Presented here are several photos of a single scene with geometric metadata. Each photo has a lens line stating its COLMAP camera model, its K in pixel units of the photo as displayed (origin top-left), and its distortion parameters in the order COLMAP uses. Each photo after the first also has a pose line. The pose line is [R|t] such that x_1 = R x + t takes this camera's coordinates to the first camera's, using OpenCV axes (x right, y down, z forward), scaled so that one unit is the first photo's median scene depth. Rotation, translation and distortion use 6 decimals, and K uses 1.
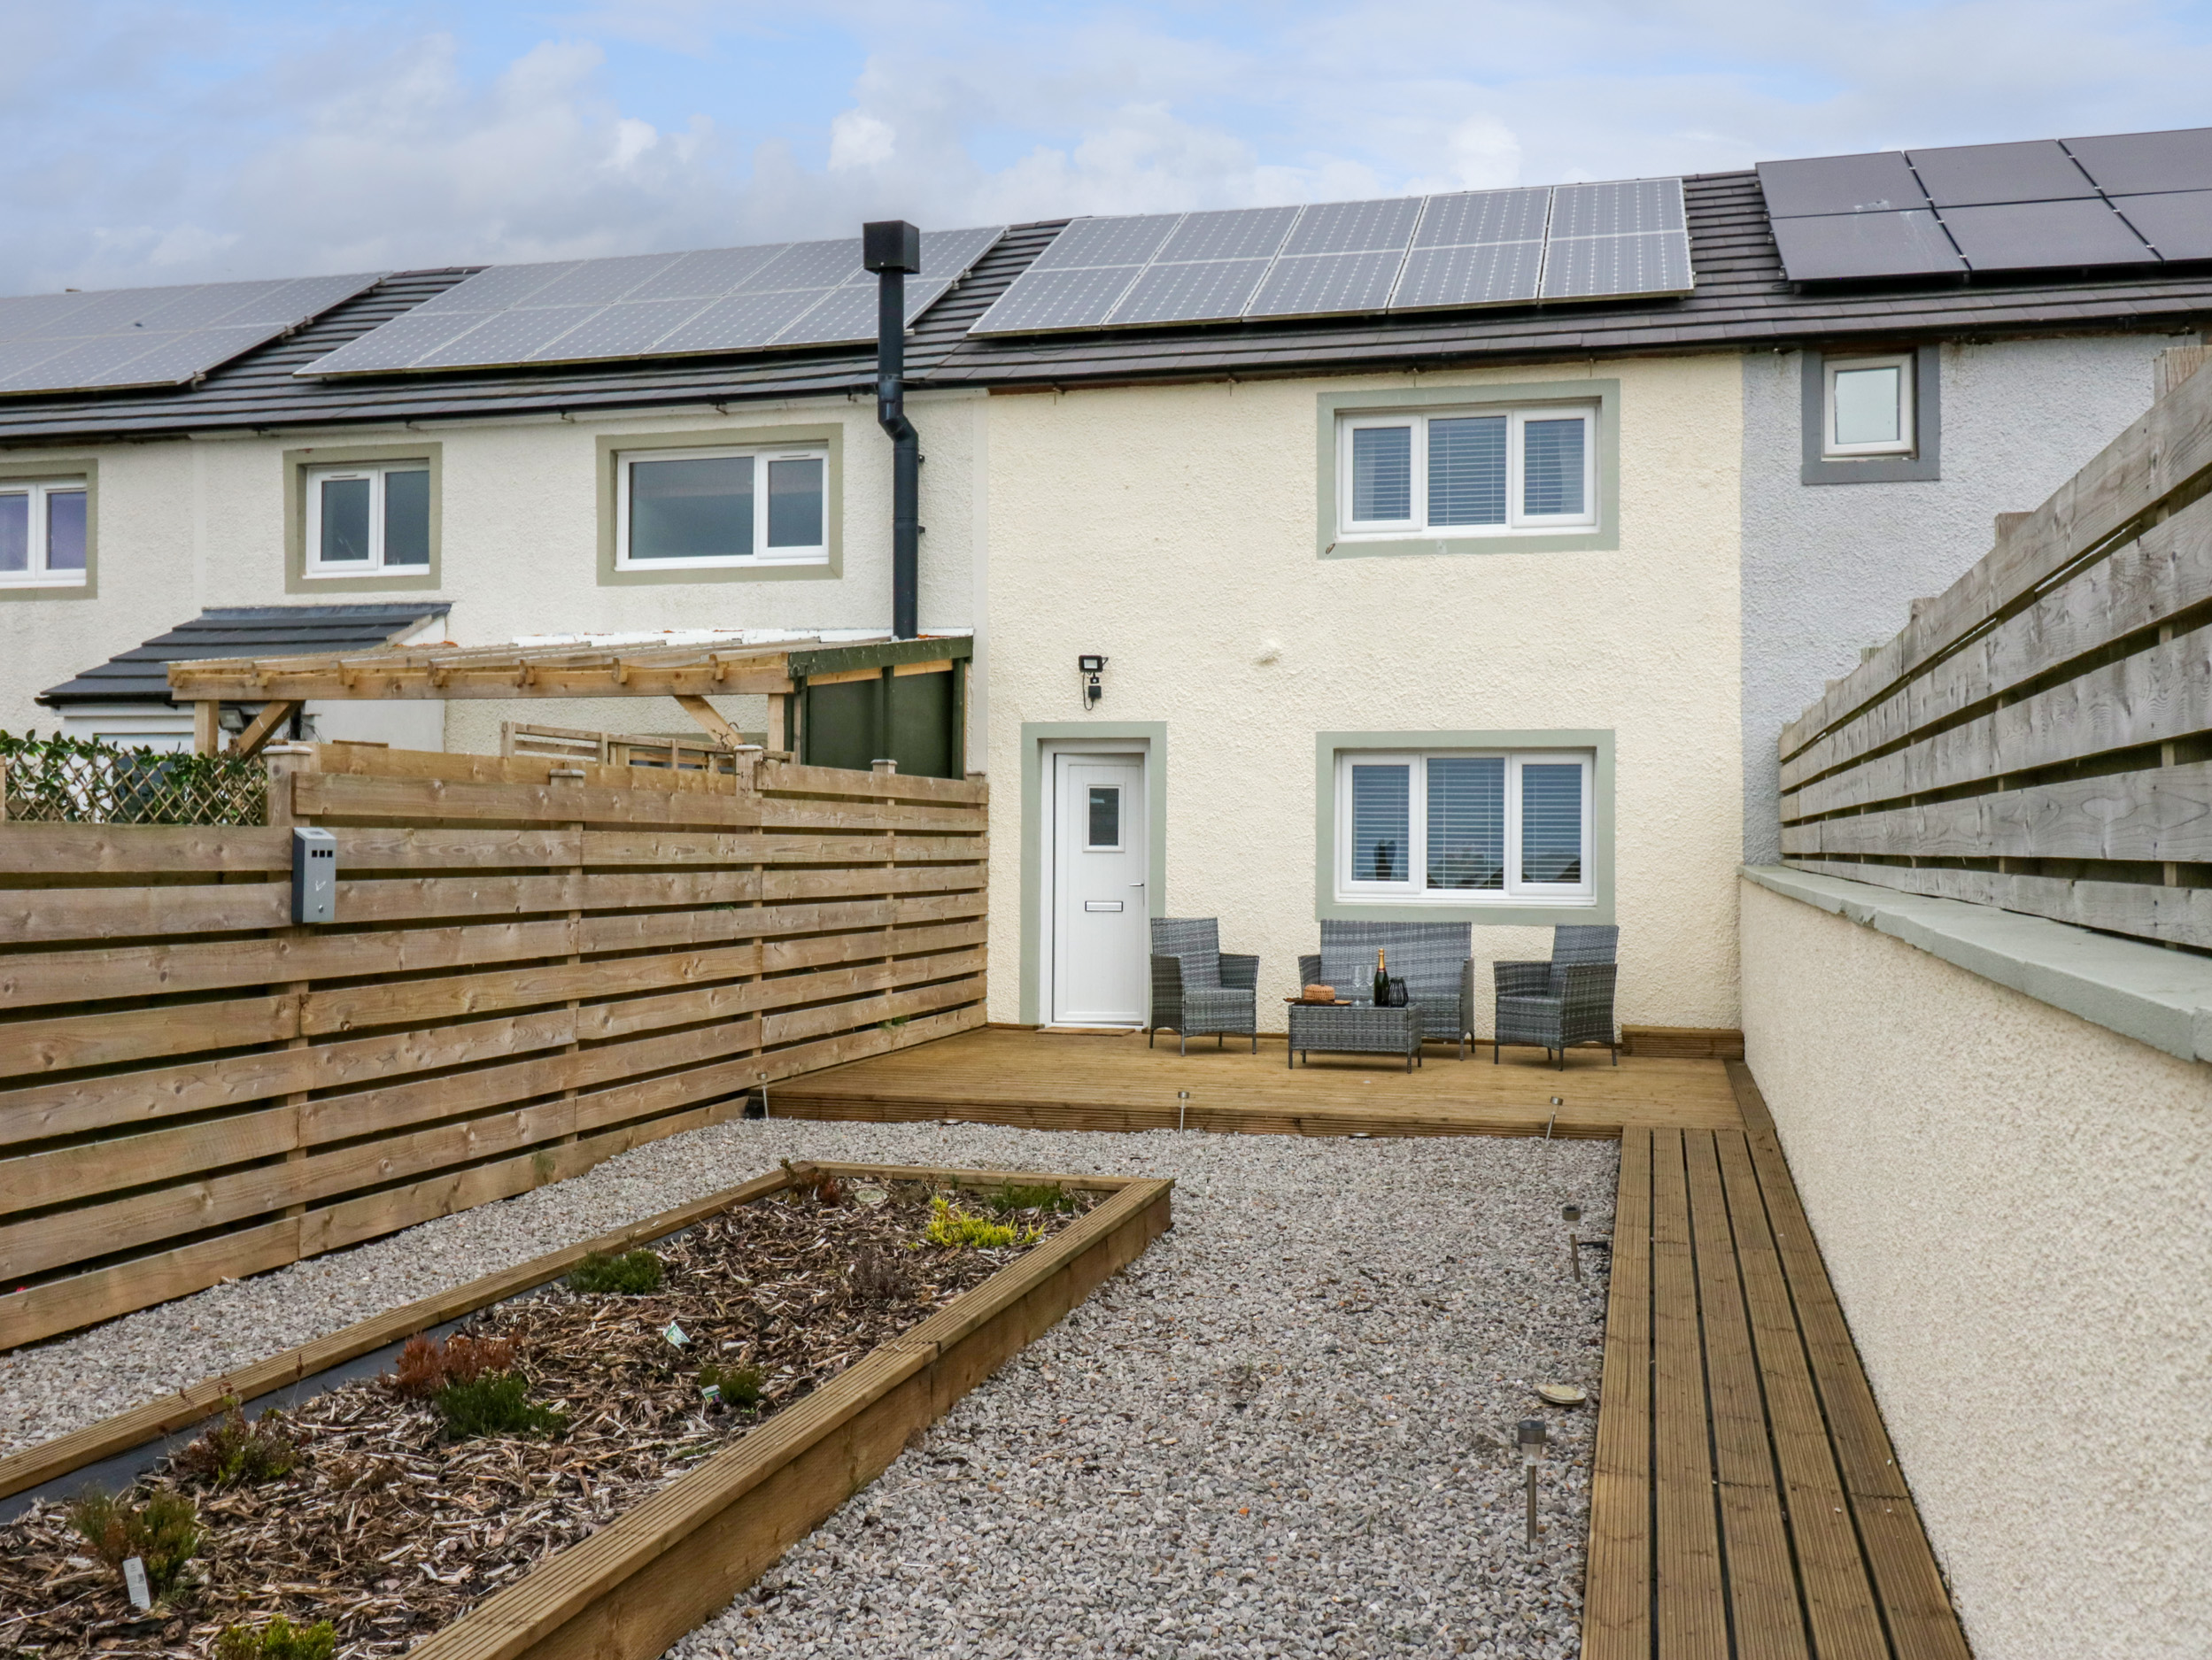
lens RADIAL K [[1915.8, 0, 1106.0], [0, 1915.8, 830.0], [0, 0, 1]] dist [0.010544, 0.001121]
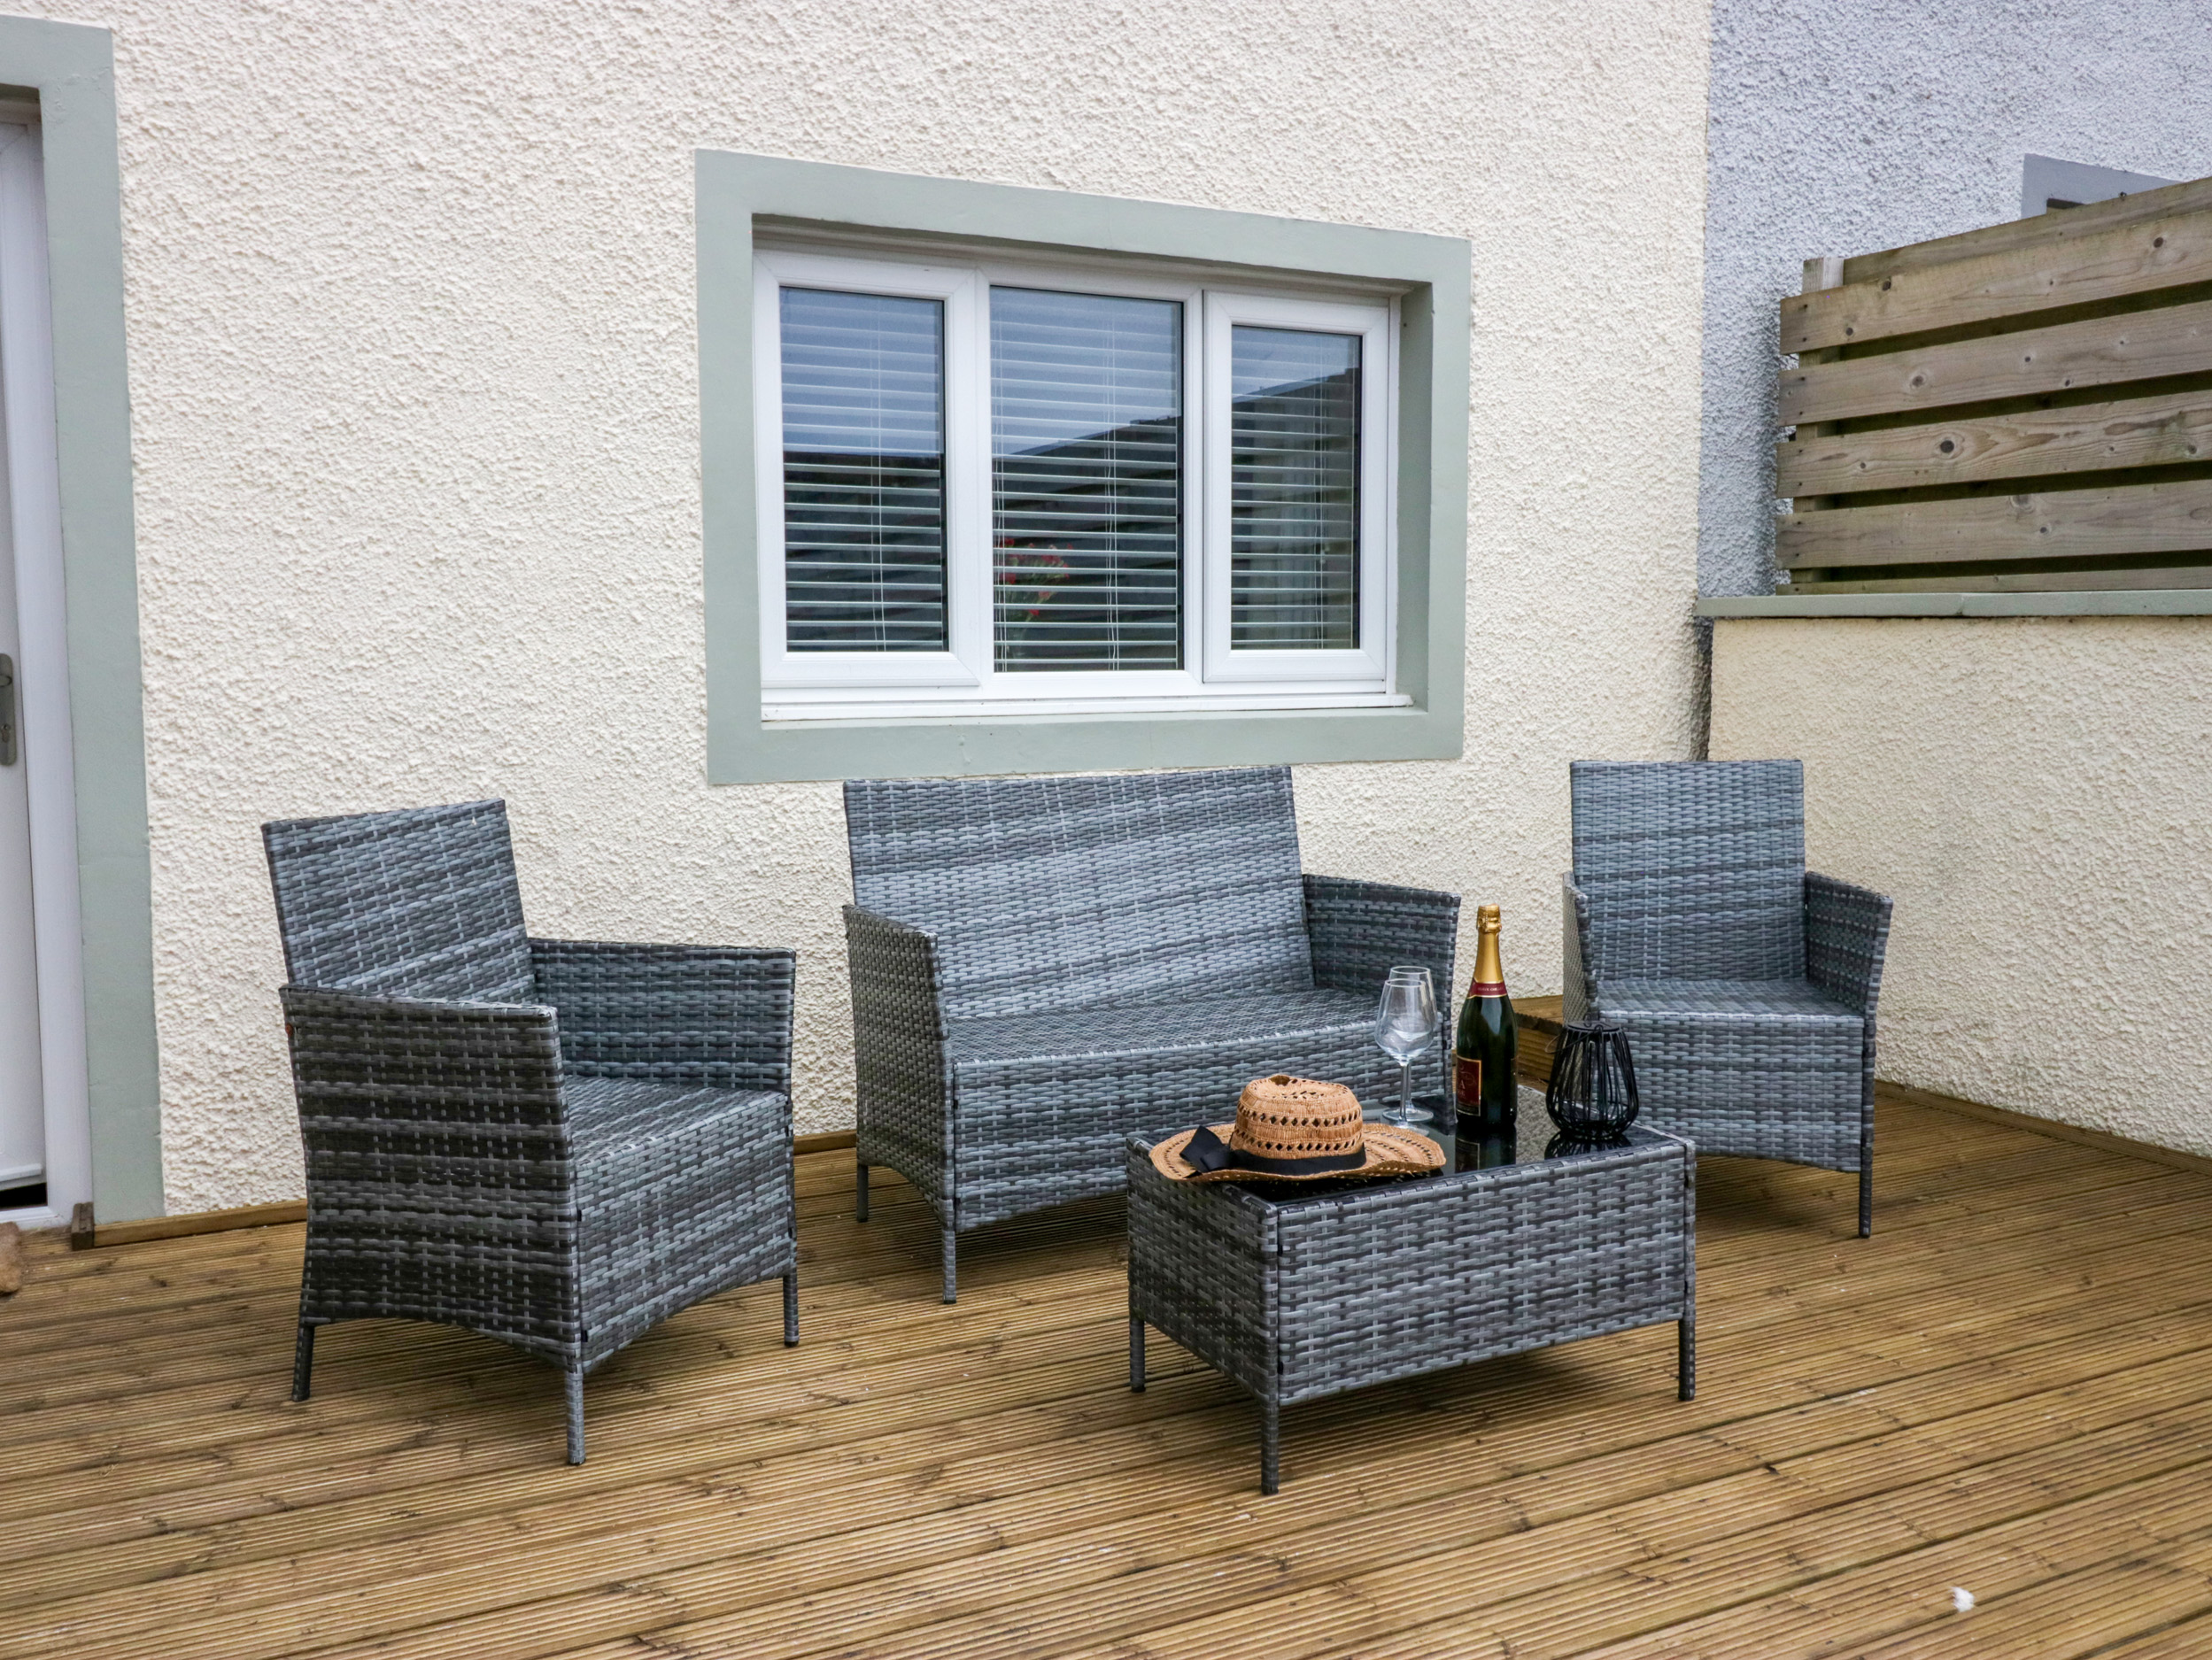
lens RADIAL K [[1915.8, 0, 1106.0], [0, 1915.8, 830.0], [0, 0, 1]] dist [0.010544, 0.001121]
pose [[0.739515, -0.074868, 0.668964, -0.052785], [0.001793, 0.994011, 0.109264, 0.022387], [-0.673138, -0.079603, 0.735220, 0.766983]]
